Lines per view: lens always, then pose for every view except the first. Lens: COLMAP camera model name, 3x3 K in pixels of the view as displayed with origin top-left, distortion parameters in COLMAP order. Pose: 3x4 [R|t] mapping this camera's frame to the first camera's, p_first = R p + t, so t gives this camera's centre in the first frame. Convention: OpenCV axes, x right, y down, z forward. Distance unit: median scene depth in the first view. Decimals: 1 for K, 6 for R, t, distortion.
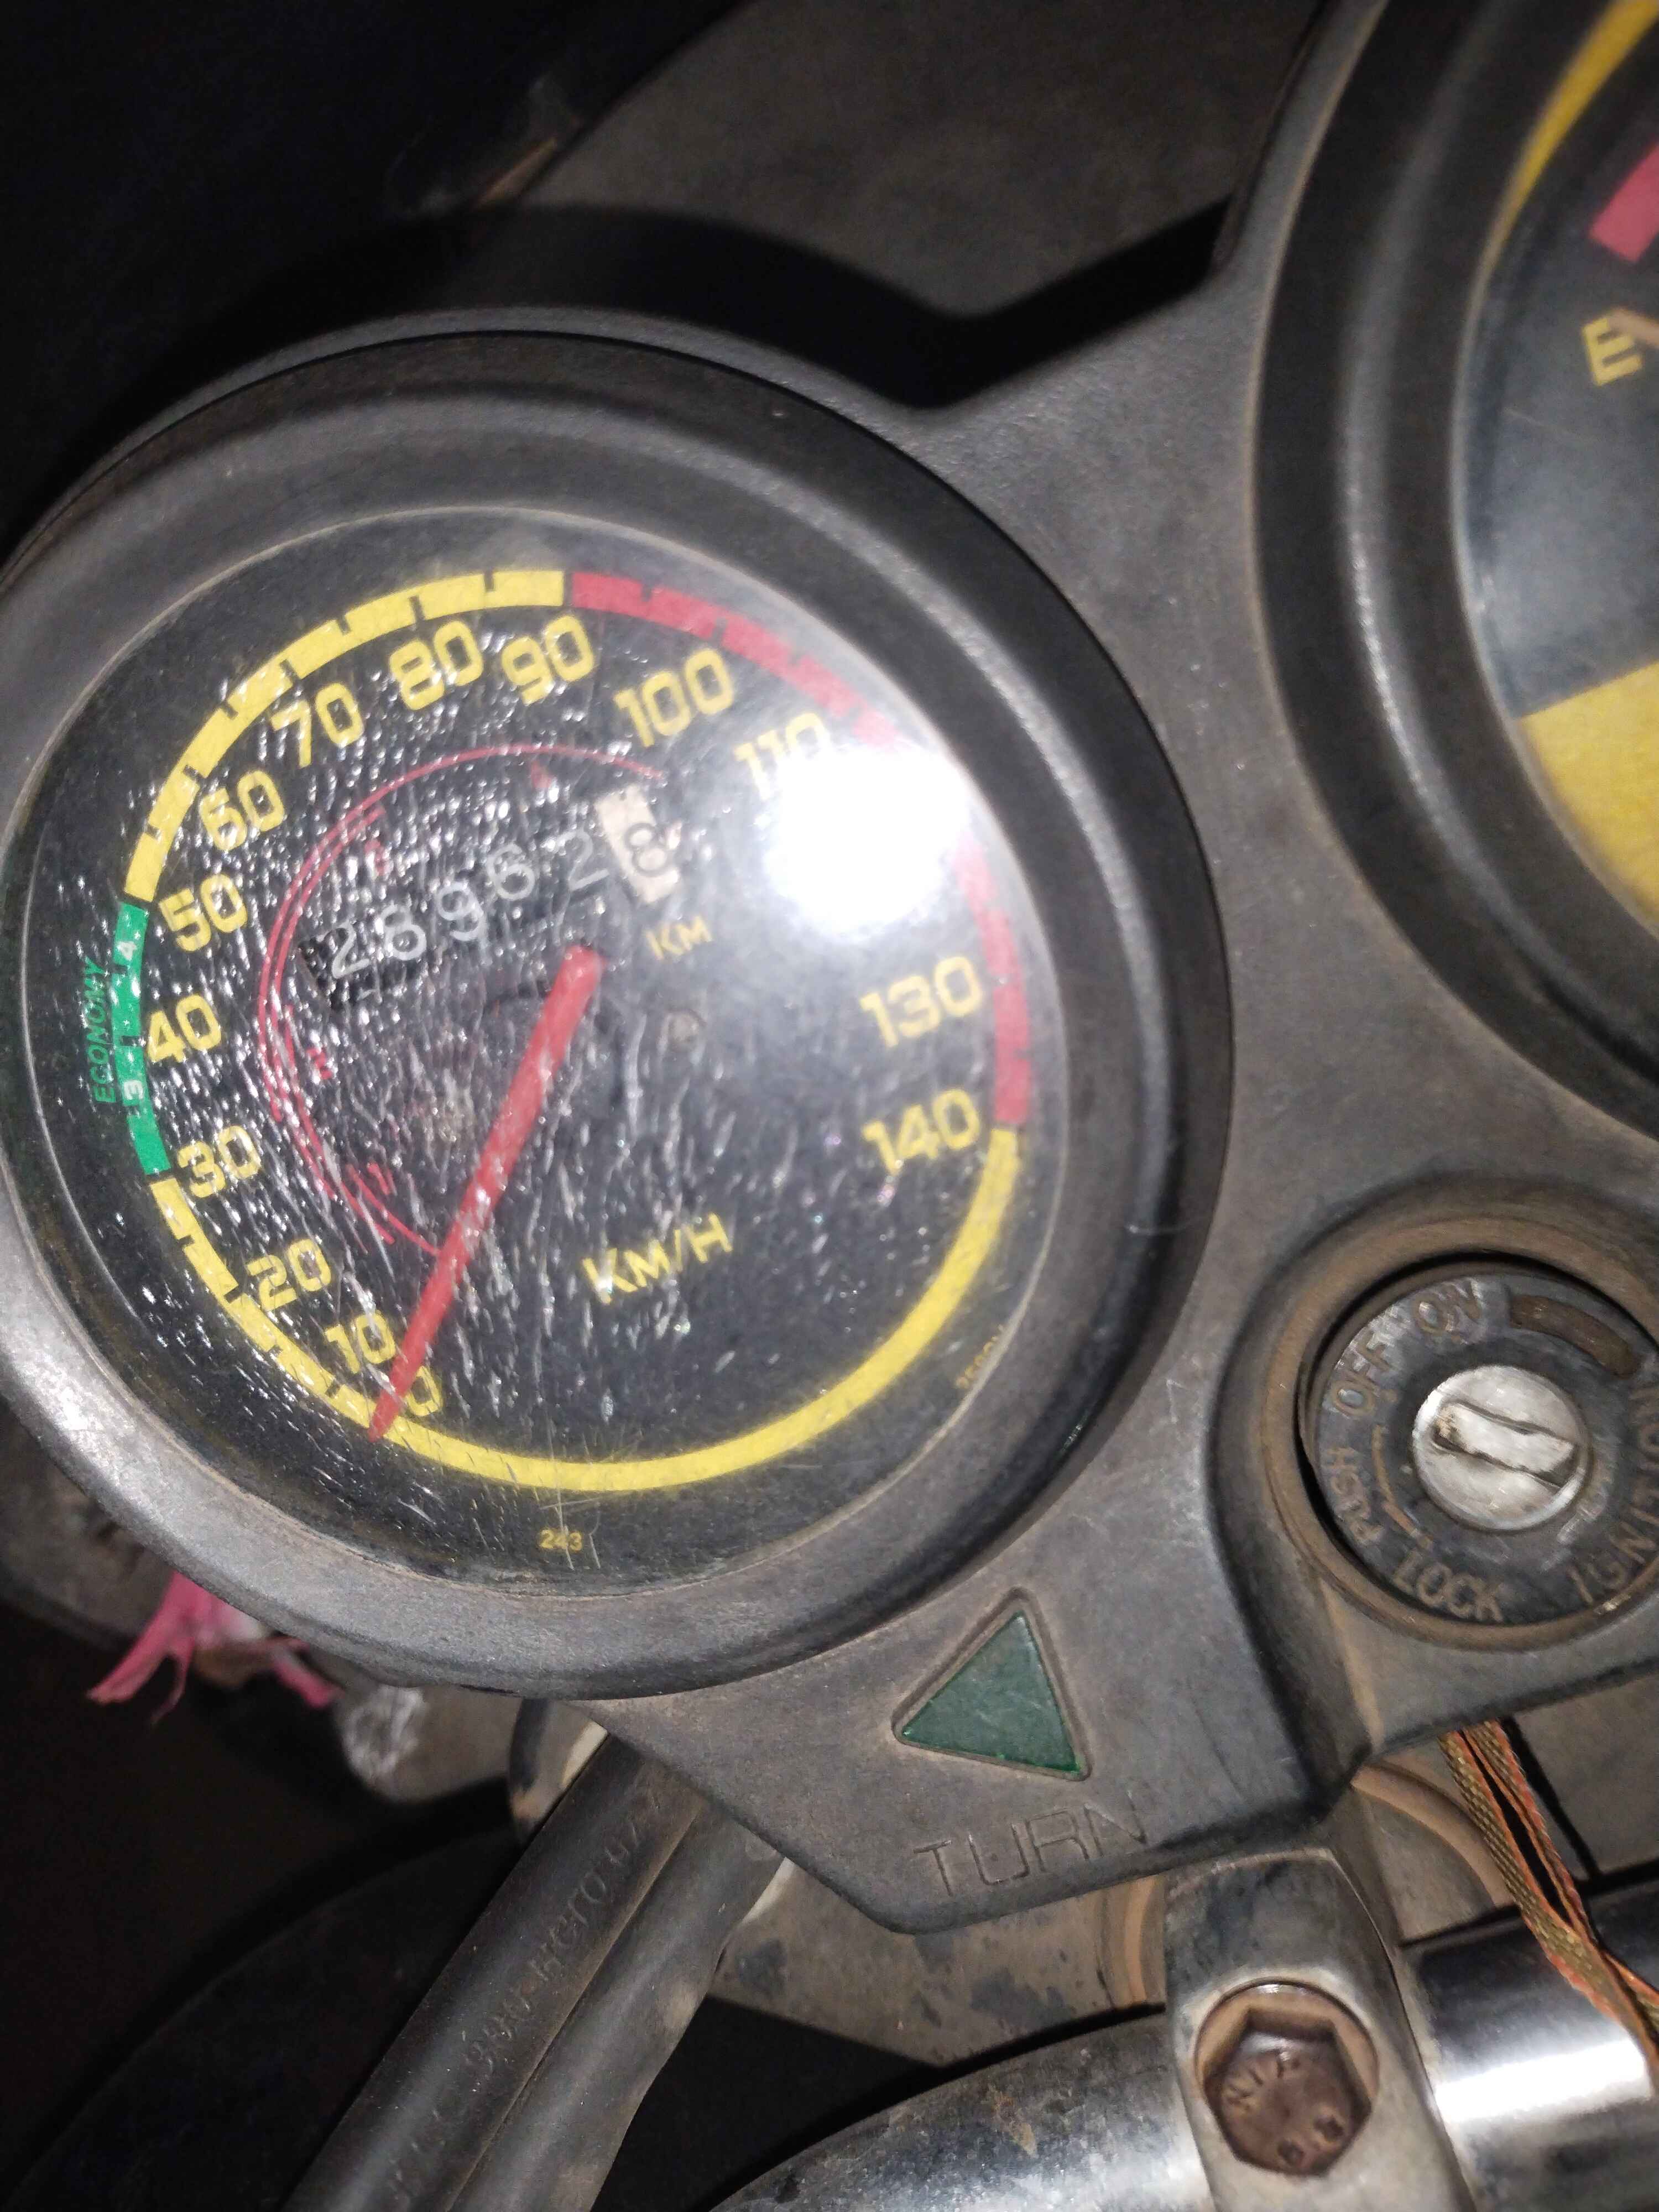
lens RADIAL K [[1682.7, 0, 826.2], [0, 1682.7, 1119.3], [0, 0, 1]] dist [0.033977, -0.101212]
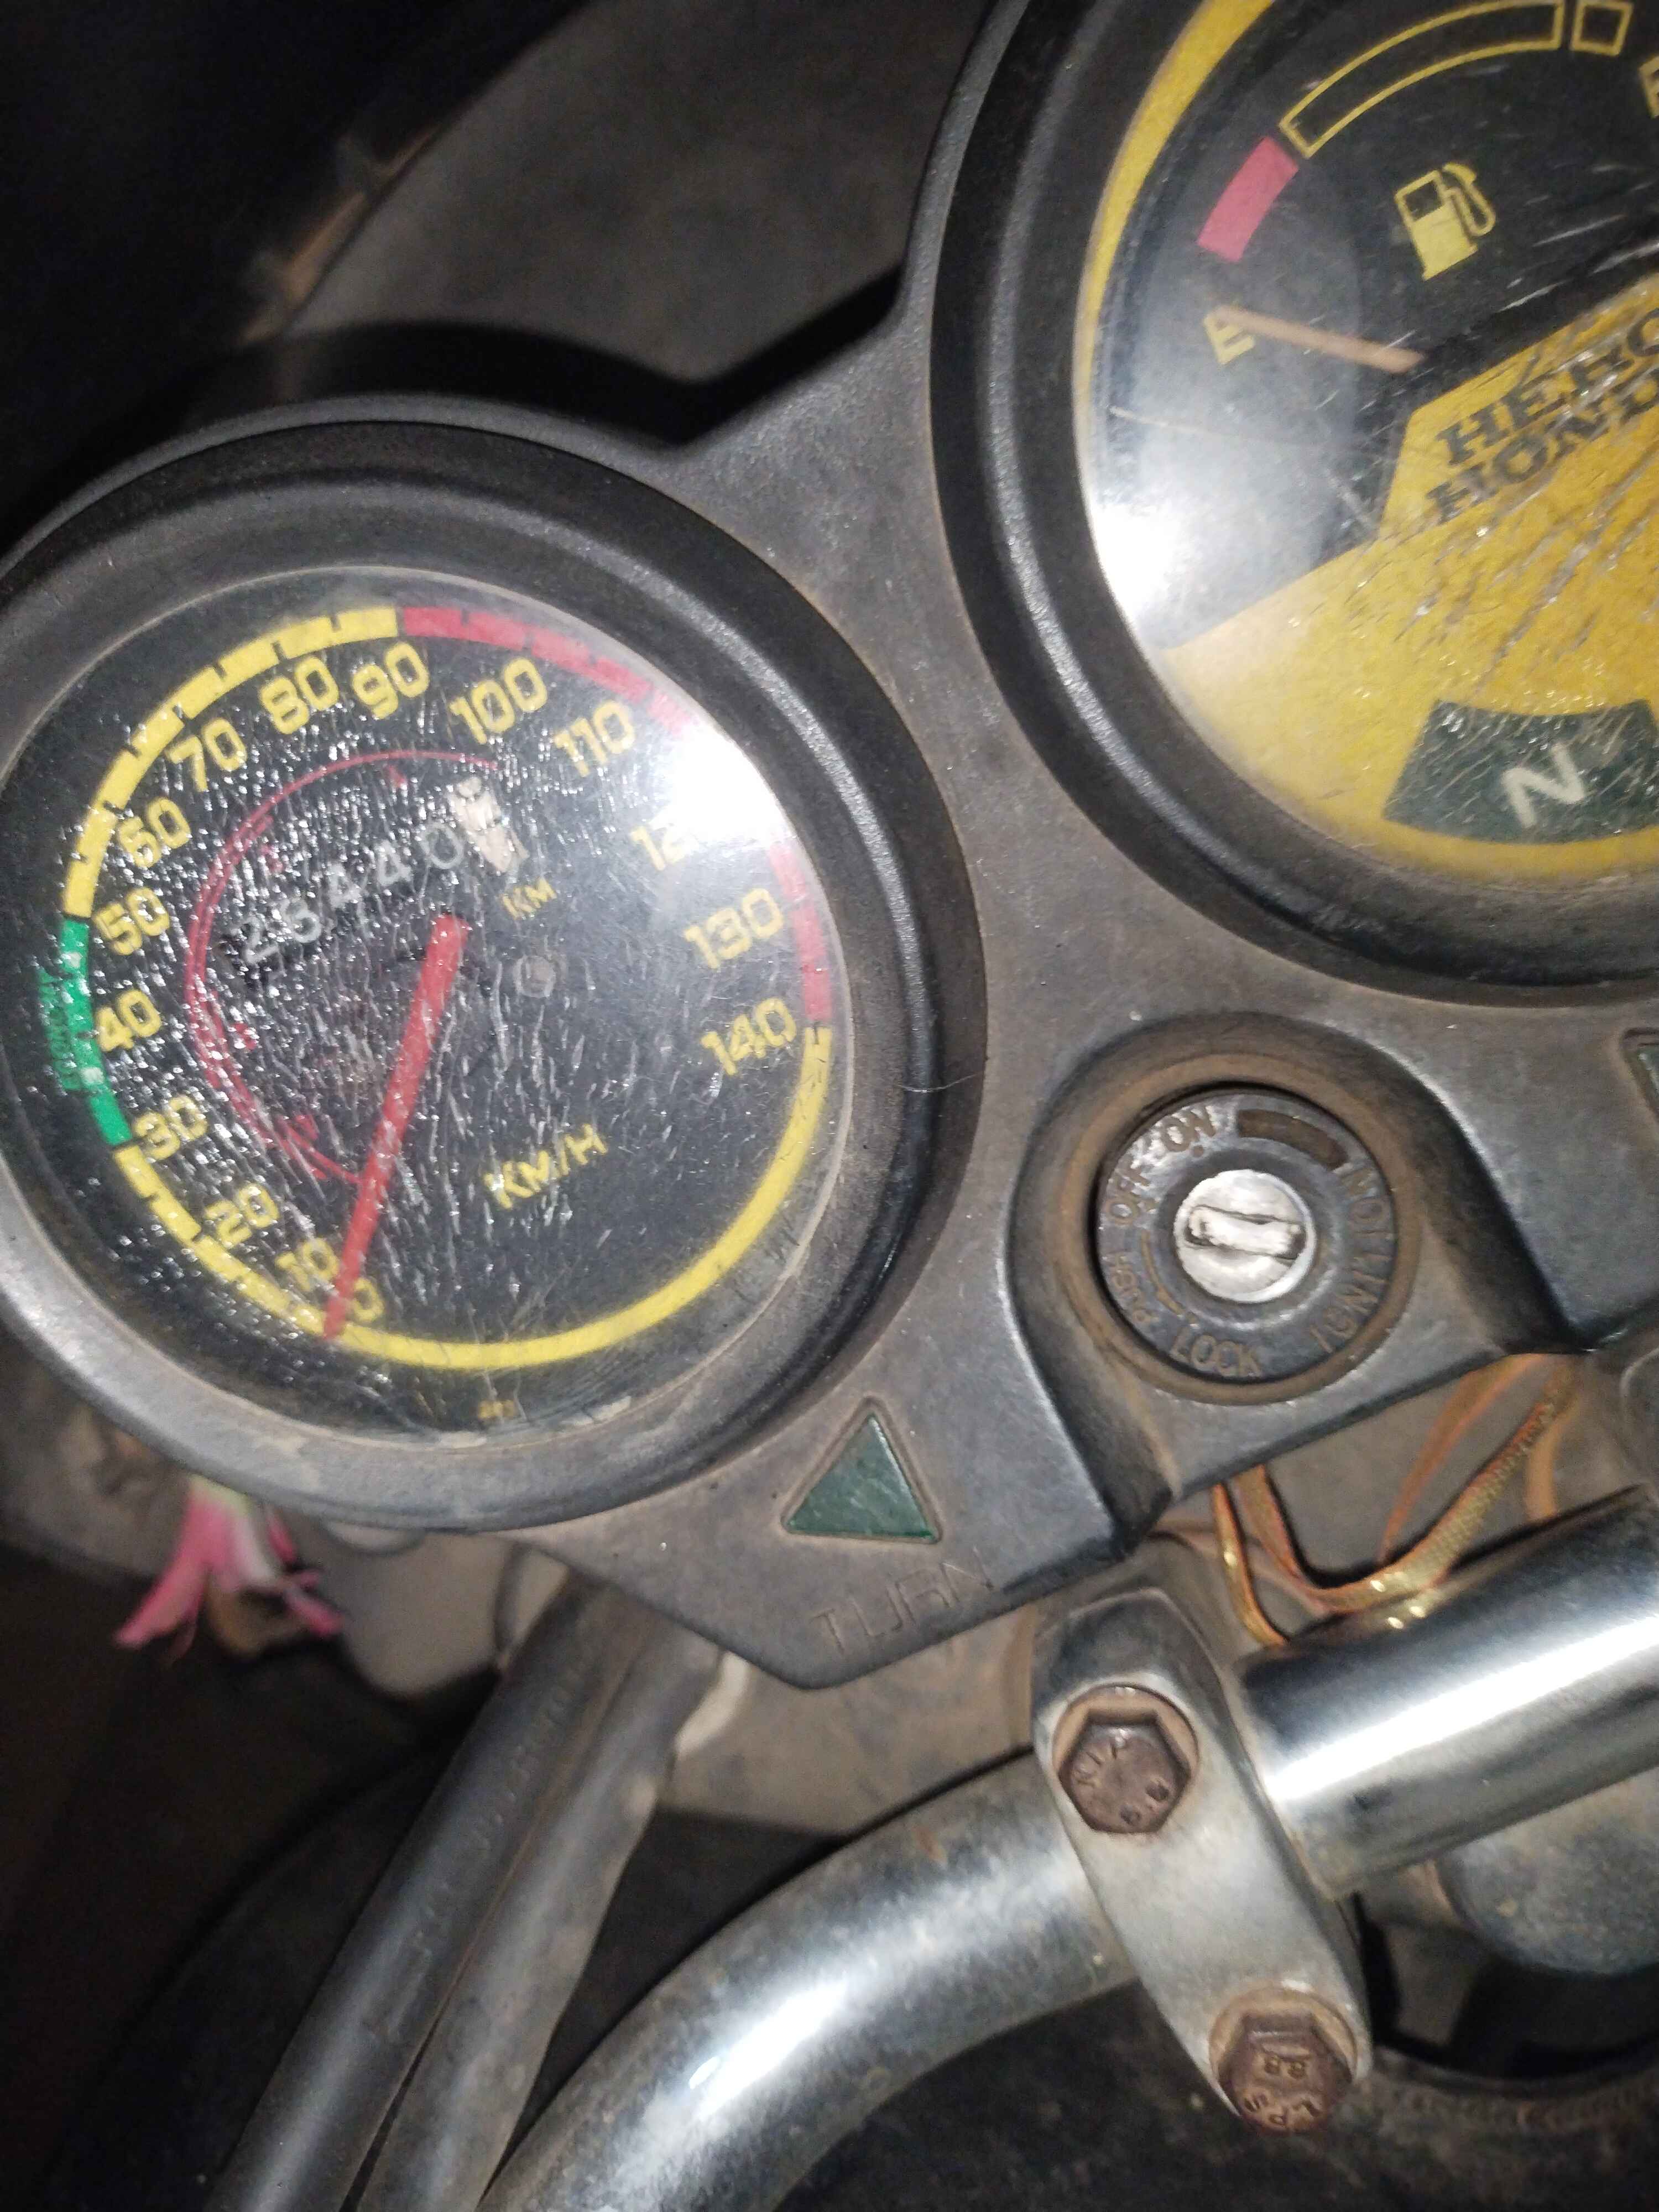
lens RADIAL K [[1682.7, 0, 834.9], [0, 1682.7, 1101.1], [0, 0, 1]] dist [0.033977, -0.101212]
pose [[0.993219, -0.113241, 0.026329, 0.084346], [0.112565, 0.993307, 0.025890, 0.031088], [-0.029084, -0.022751, 0.999318, -0.225275]]
